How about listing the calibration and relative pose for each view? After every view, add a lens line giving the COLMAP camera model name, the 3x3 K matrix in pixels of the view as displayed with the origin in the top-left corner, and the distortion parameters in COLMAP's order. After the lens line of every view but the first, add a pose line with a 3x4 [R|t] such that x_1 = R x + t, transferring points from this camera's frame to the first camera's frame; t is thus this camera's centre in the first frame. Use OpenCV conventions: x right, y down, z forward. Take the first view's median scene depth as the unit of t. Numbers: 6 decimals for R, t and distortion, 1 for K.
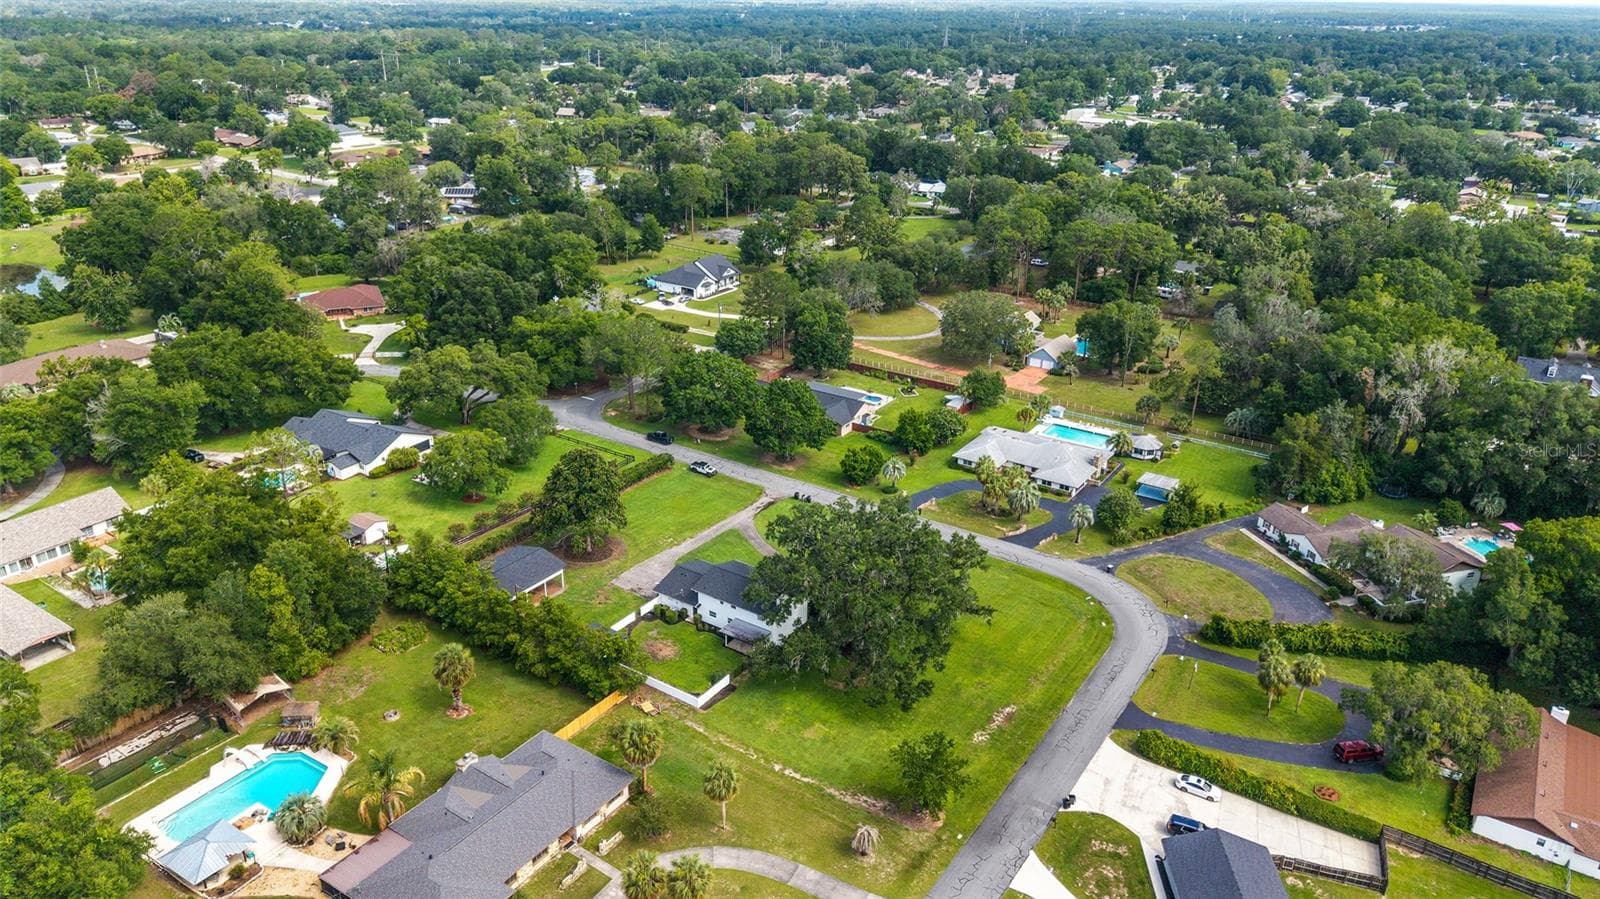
lens RADIAL K [[1066.8, 0, 800.0], [0, 1066.8, 449.5], [0, 0, 1]] dist [0.011026, -0.004871]
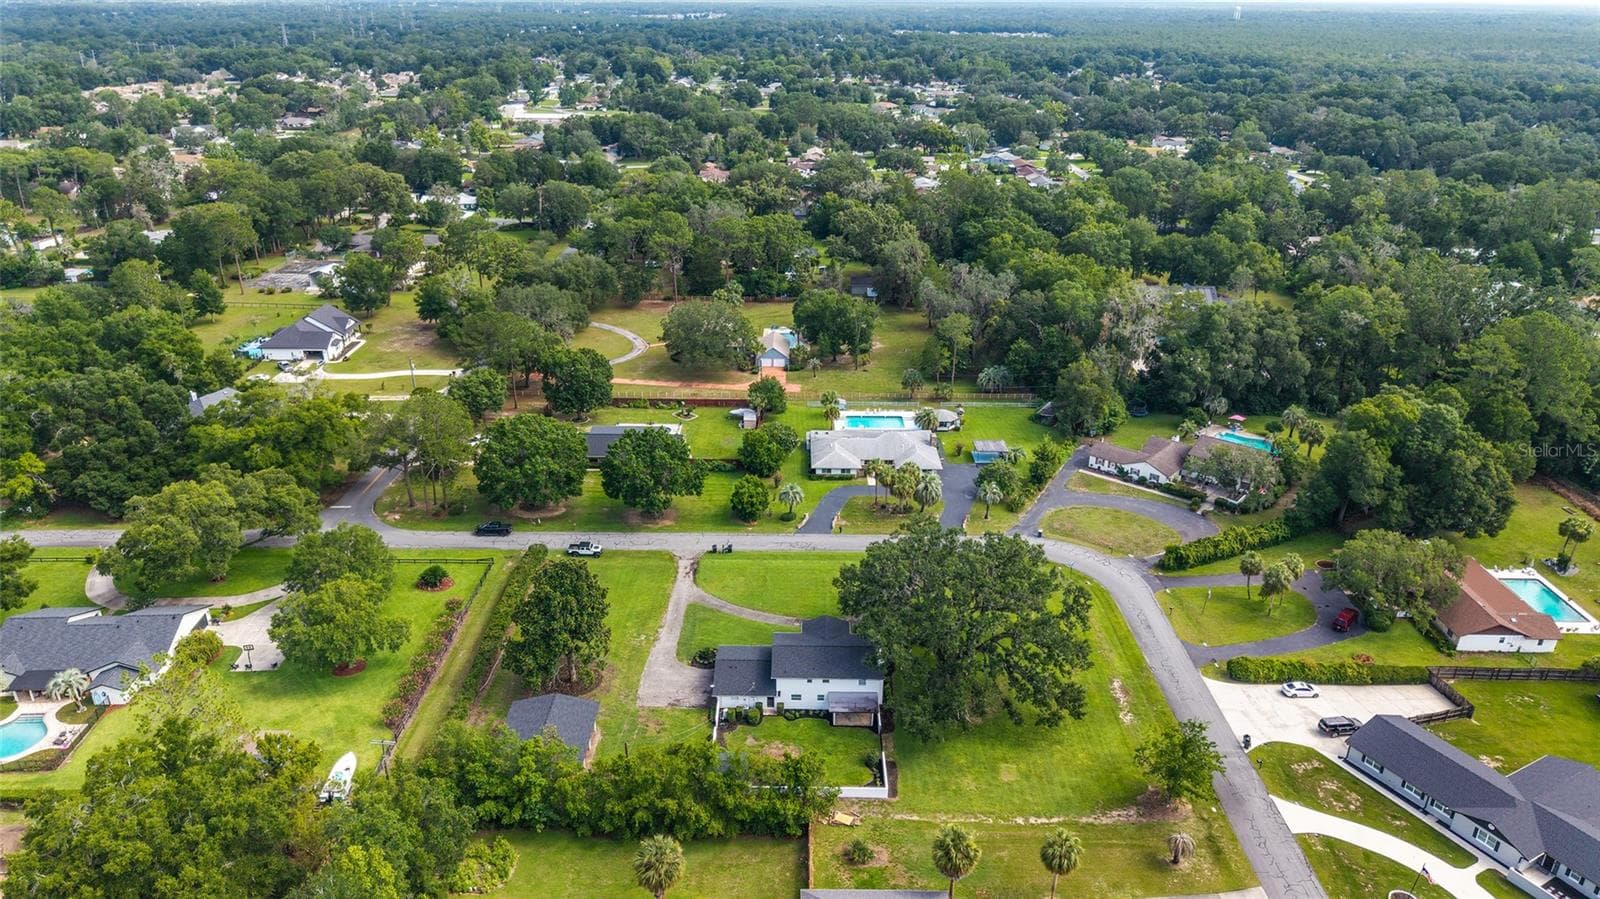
lens RADIAL K [[1066.8, 0, 800.0], [0, 1066.8, 449.5], [0, 0, 1]] dist [0.011026, -0.004871]
pose [[0.830787, -0.223070, 0.509934, -0.439174], [0.219428, 0.973239, 0.068250, -0.096929], [-0.511512, 0.055193, 0.857501, 0.197893]]
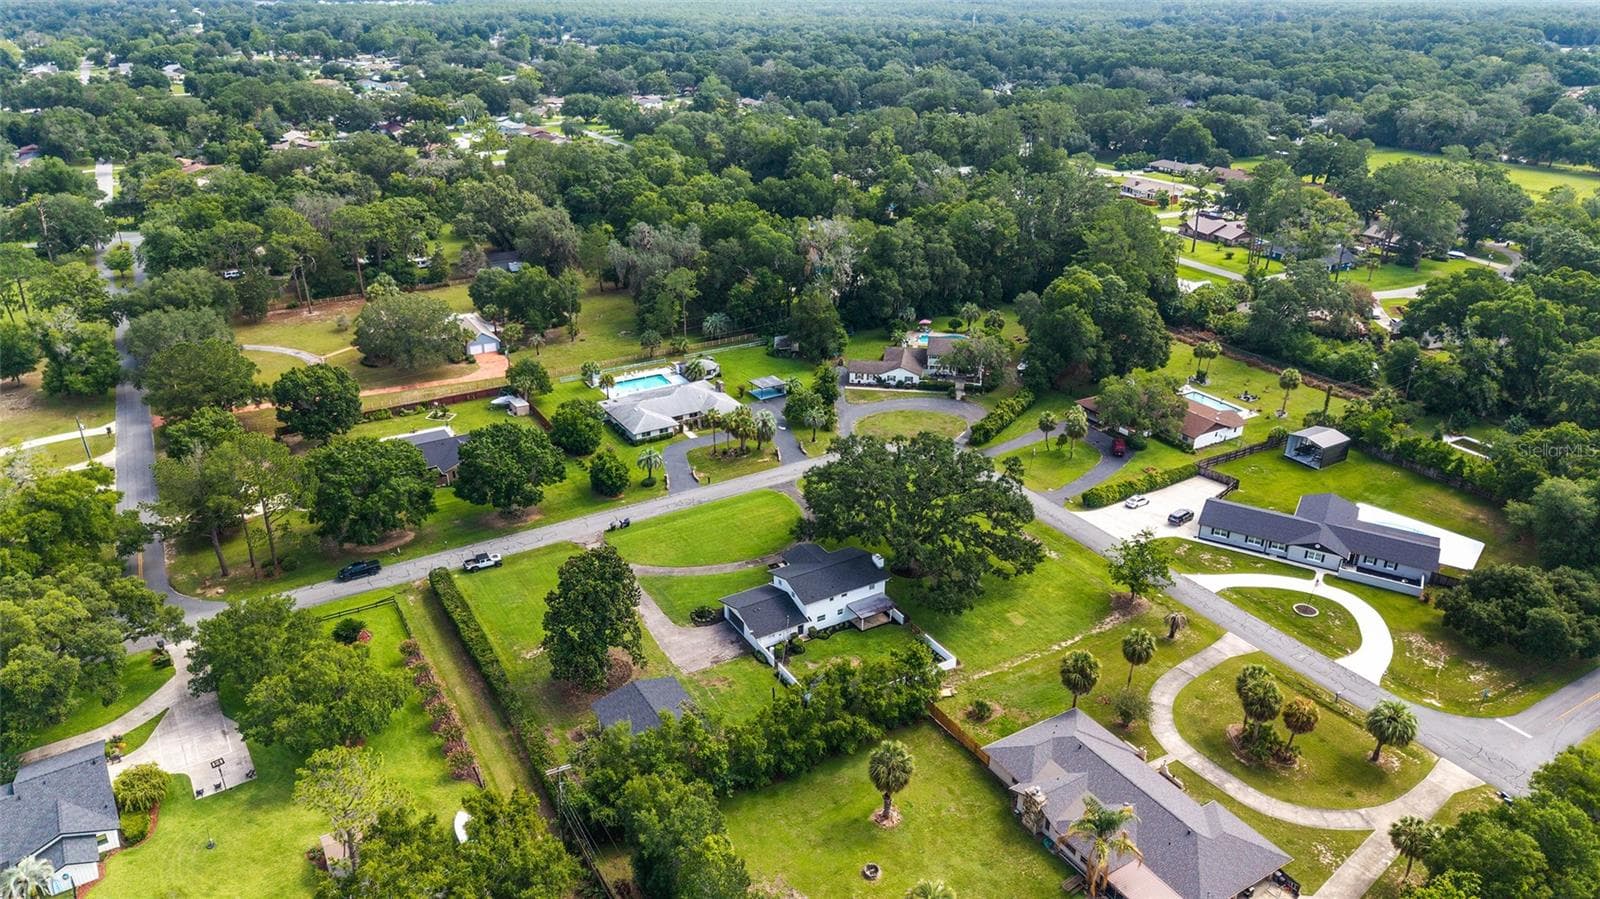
lens RADIAL K [[1073.6, 0, 792.6], [0, 1073.6, 448.5], [0, 0, 1]] dist [0.032165, -0.036955]
pose [[0.424708, -0.383104, 0.820277, -0.742931], [0.358899, 0.903063, 0.235944, -0.198264], [-0.831152, 0.194190, 0.521034, 0.438507]]
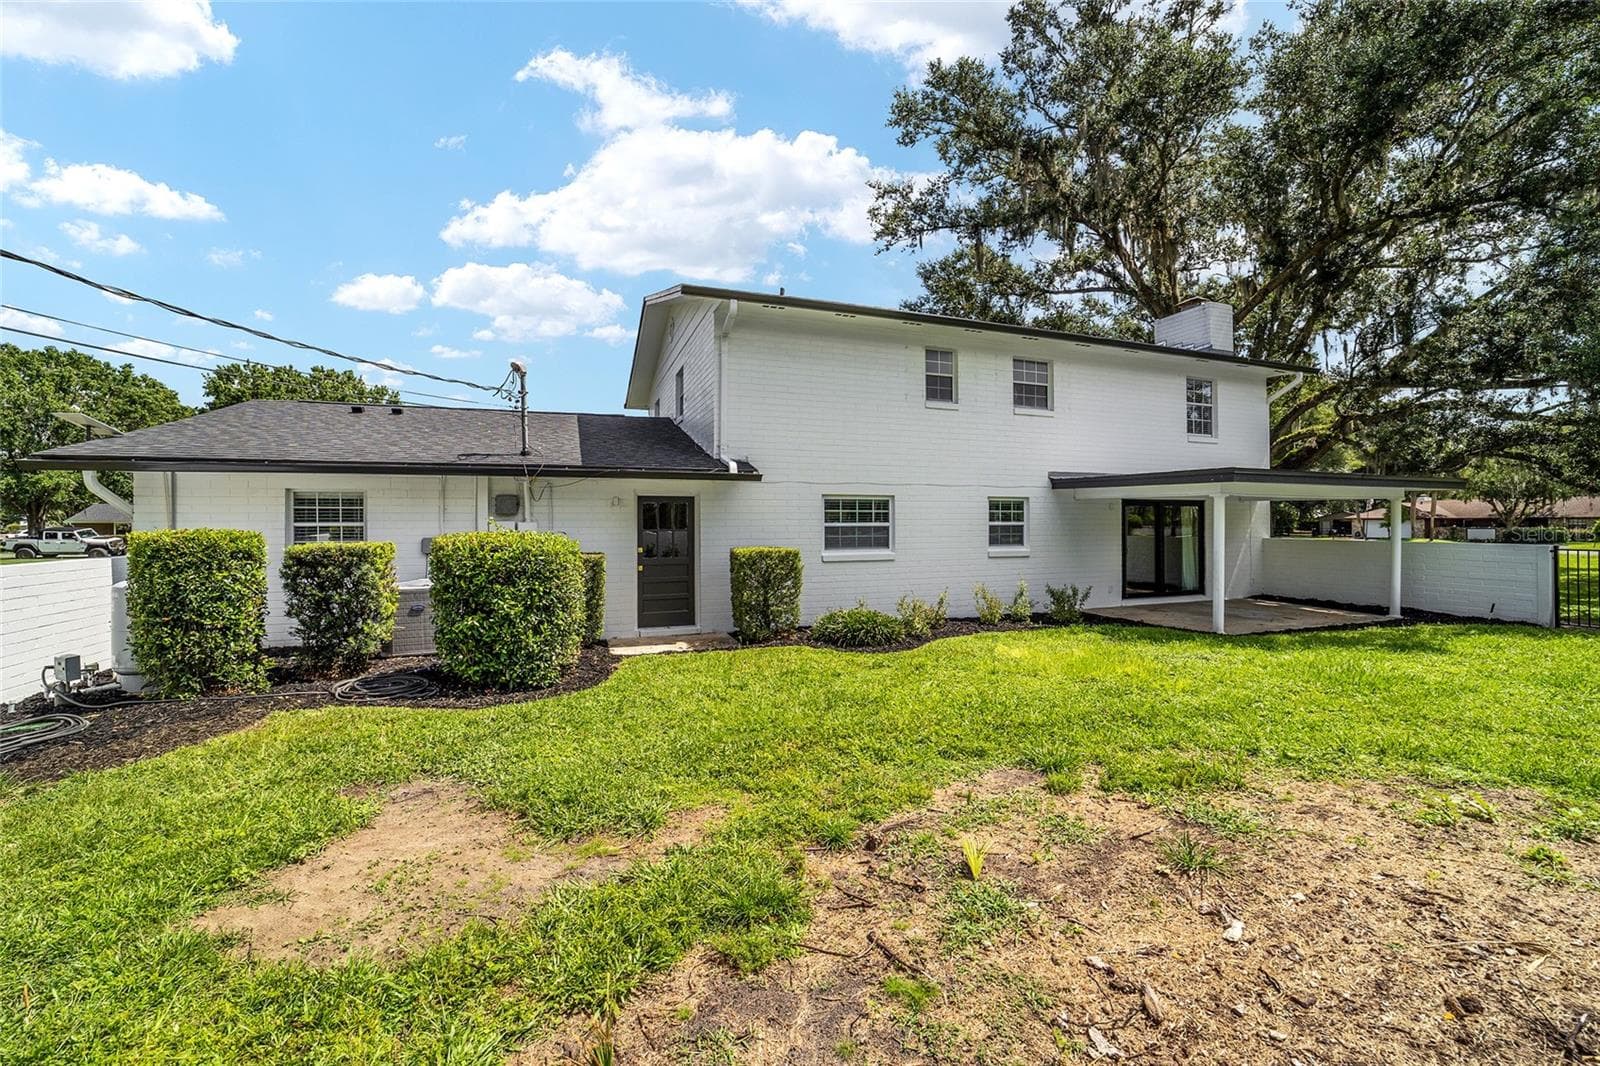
lens RADIAL K [[646.8, 0, 797.0], [0, 646.8, 514.7], [0, 0, 1]] dist [-0.027028, 0.000340]
pose [[0.592920, -0.001359, 0.805260, -0.130561], [0.325481, 0.915077, -0.238110, 0.151800], [-0.736551, 0.403277, 0.543010, 0.866547]]
